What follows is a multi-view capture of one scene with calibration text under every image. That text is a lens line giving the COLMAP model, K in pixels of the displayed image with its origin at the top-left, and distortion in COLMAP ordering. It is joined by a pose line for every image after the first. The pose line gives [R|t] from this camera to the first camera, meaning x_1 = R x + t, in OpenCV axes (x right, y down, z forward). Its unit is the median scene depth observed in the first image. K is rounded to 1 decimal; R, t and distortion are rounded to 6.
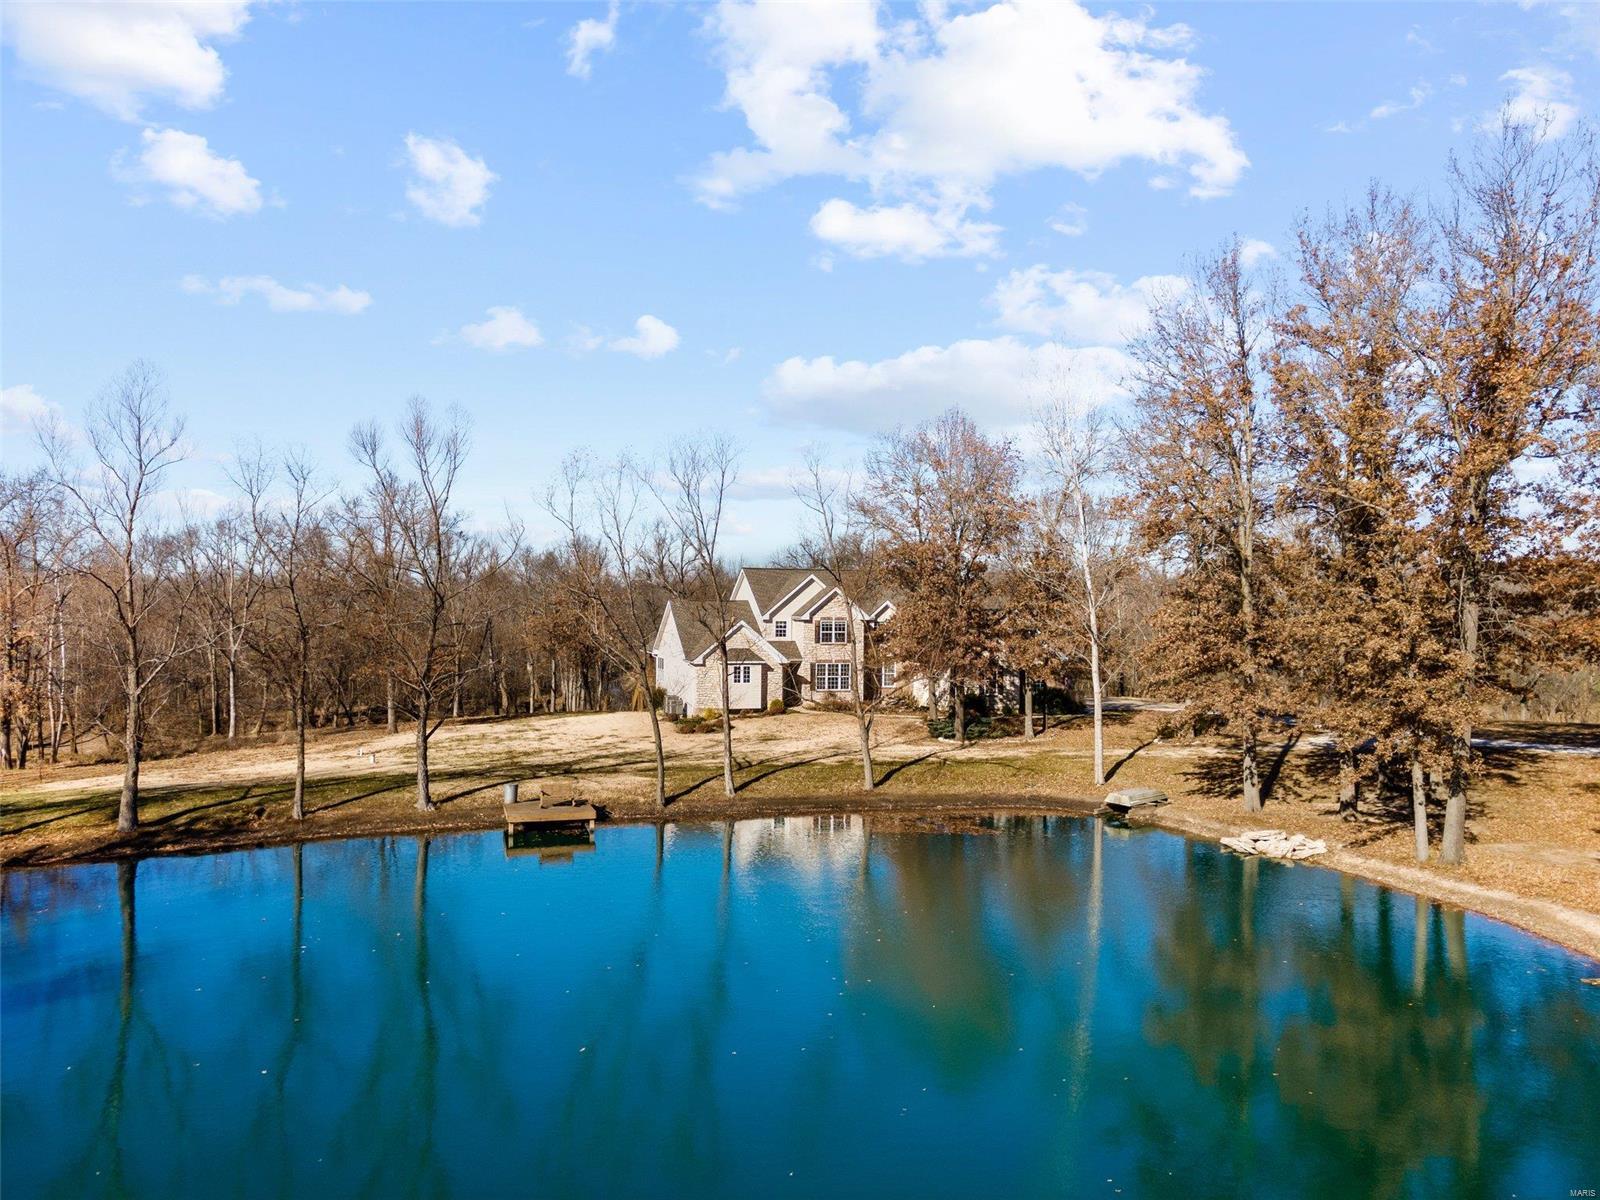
lens RADIAL K [[1172.0, 0, 800.0], [0, 1172.0, 600.0], [0, 0, 1]] dist [0.039843, 0.005506]
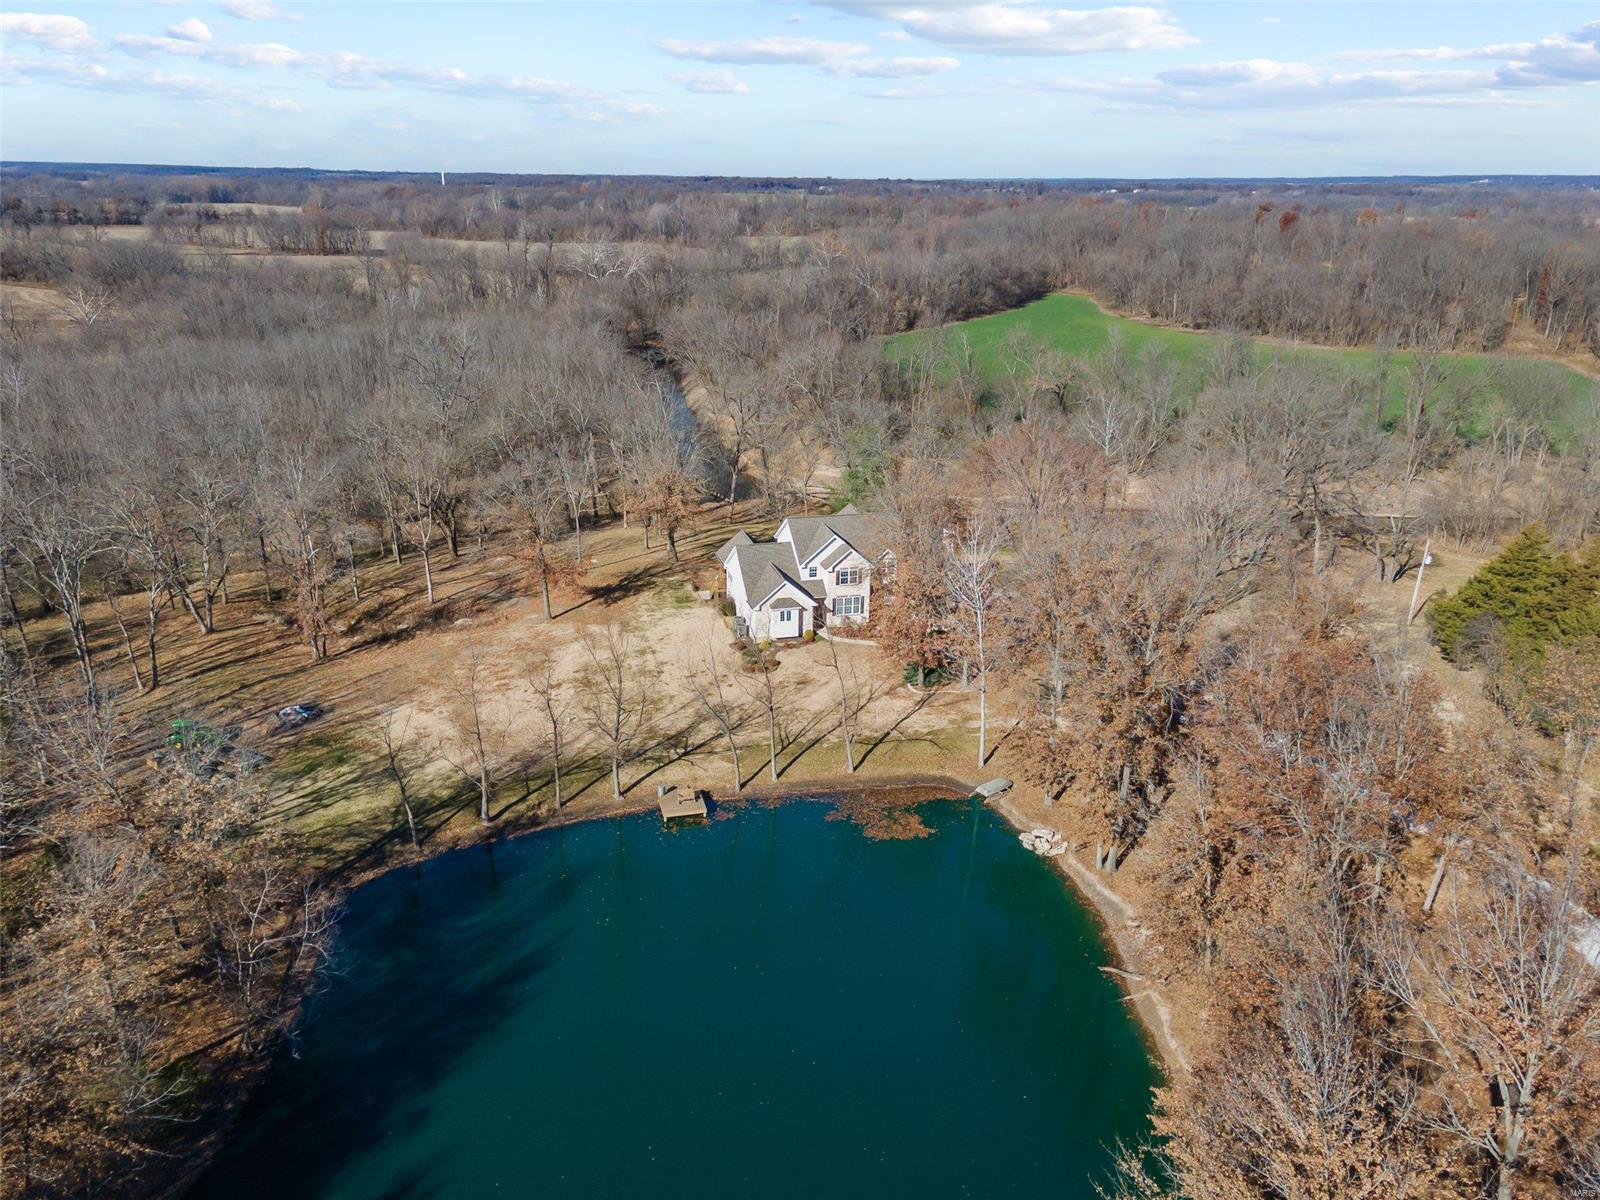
lens RADIAL K [[1199.0, 0, 800.0], [0, 1199.0, 600.0], [0, 0, 1]] dist [0.044820, -0.000399]
pose [[0.998689, 0.017036, -0.048278, 0.042586], [-0.000091, 0.943603, 0.331078, -0.462548], [0.051195, -0.330640, 0.942367, -0.439501]]
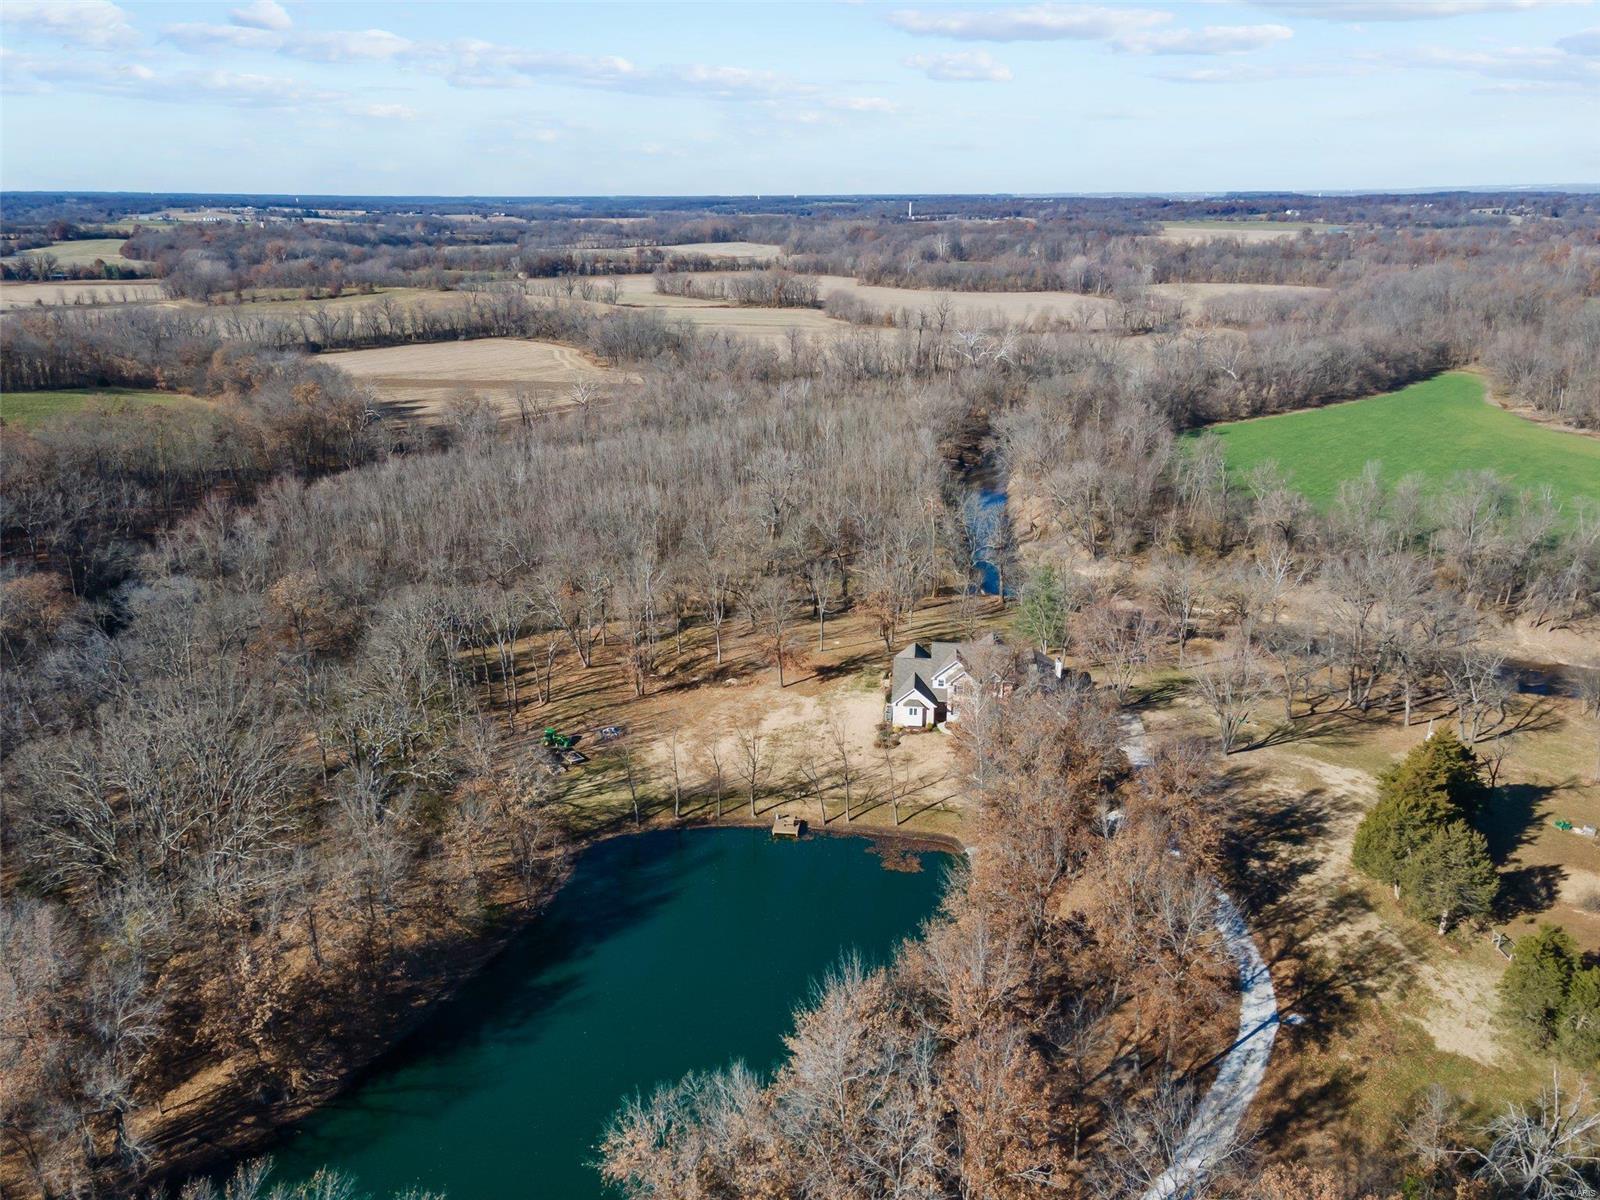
lens RADIAL K [[1165.7, 0, 800.0], [0, 1165.7, 600.0], [0, 0, 1]] dist [0.045457, -0.001197]
pose [[0.913316, 0.121084, -0.388834, 0.588841], [0.012485, 0.946004, 0.323915, -0.856100], [0.407059, -0.300691, 0.862489, -0.936388]]
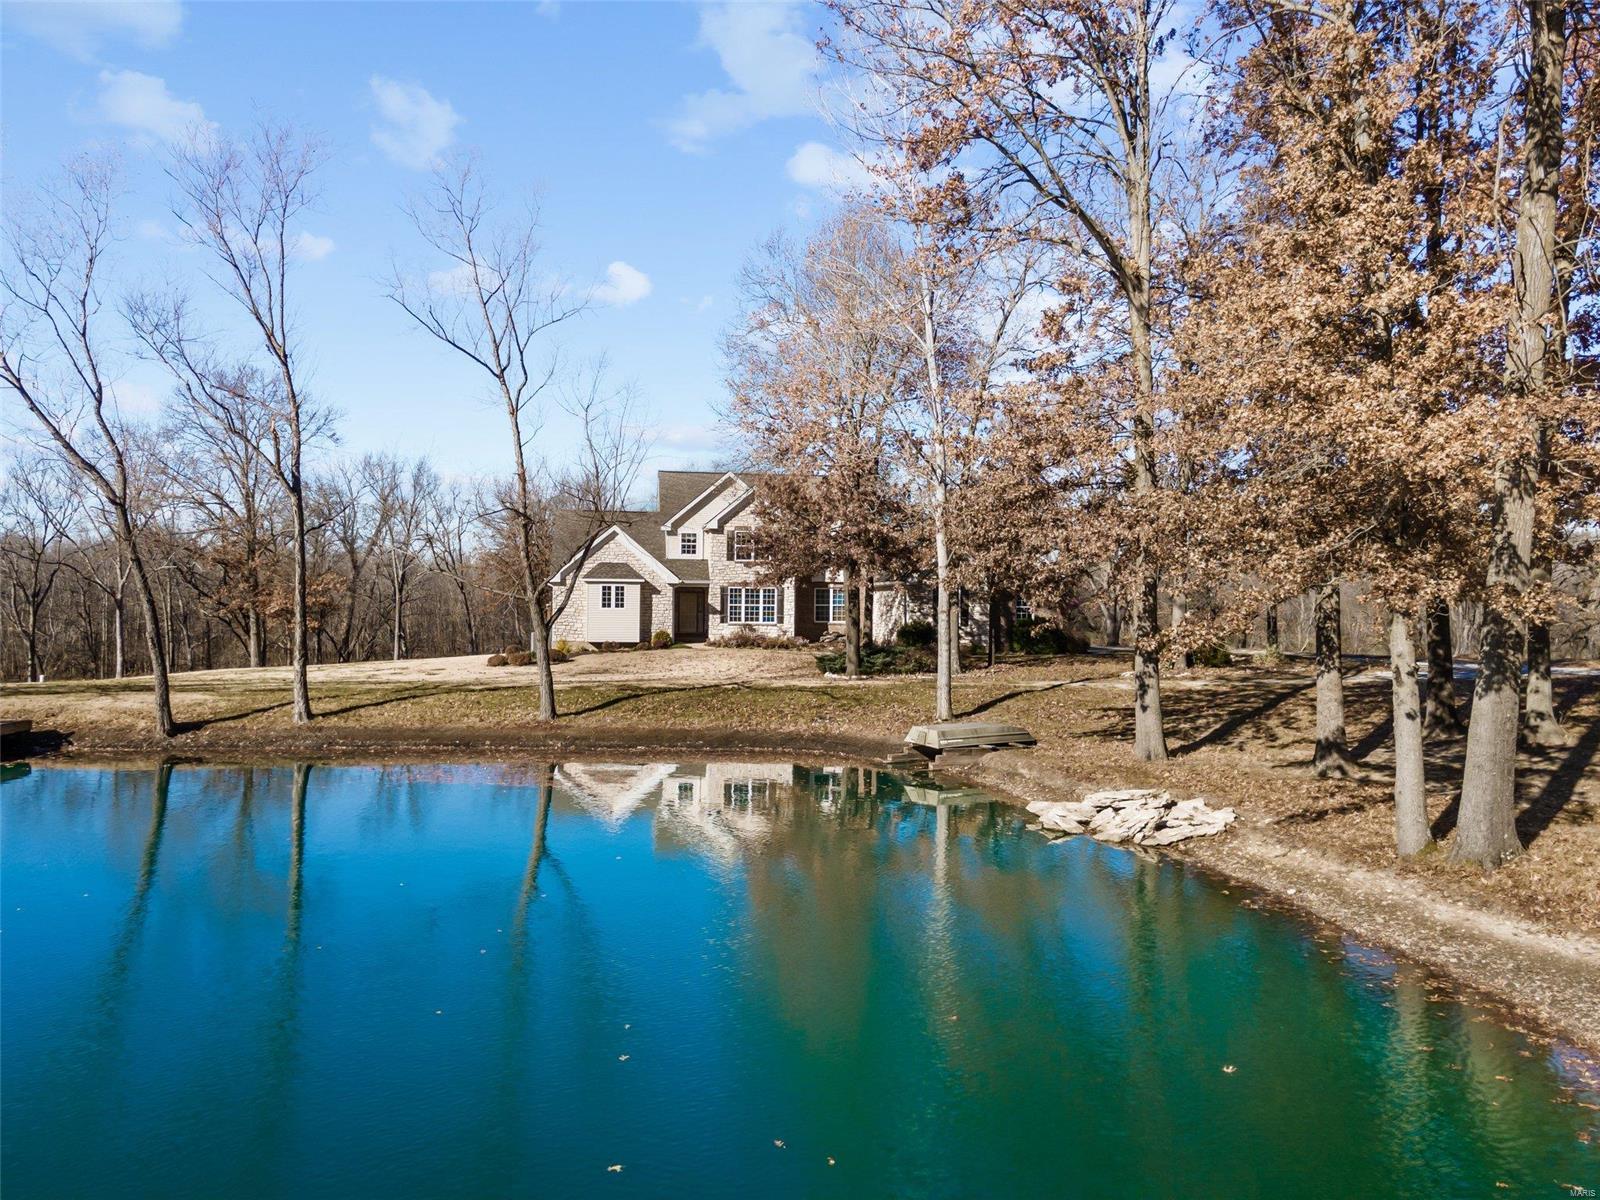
lens RADIAL K [[1165.7, 0, 800.0], [0, 1165.7, 600.0], [0, 0, 1]] dist [0.045457, -0.001197]
pose [[0.987742, 0.000679, -0.156091, 0.185505], [-0.000464, 0.999999, 0.001409, 0.064238], [0.156092, -0.001319, 0.987742, 0.275446]]
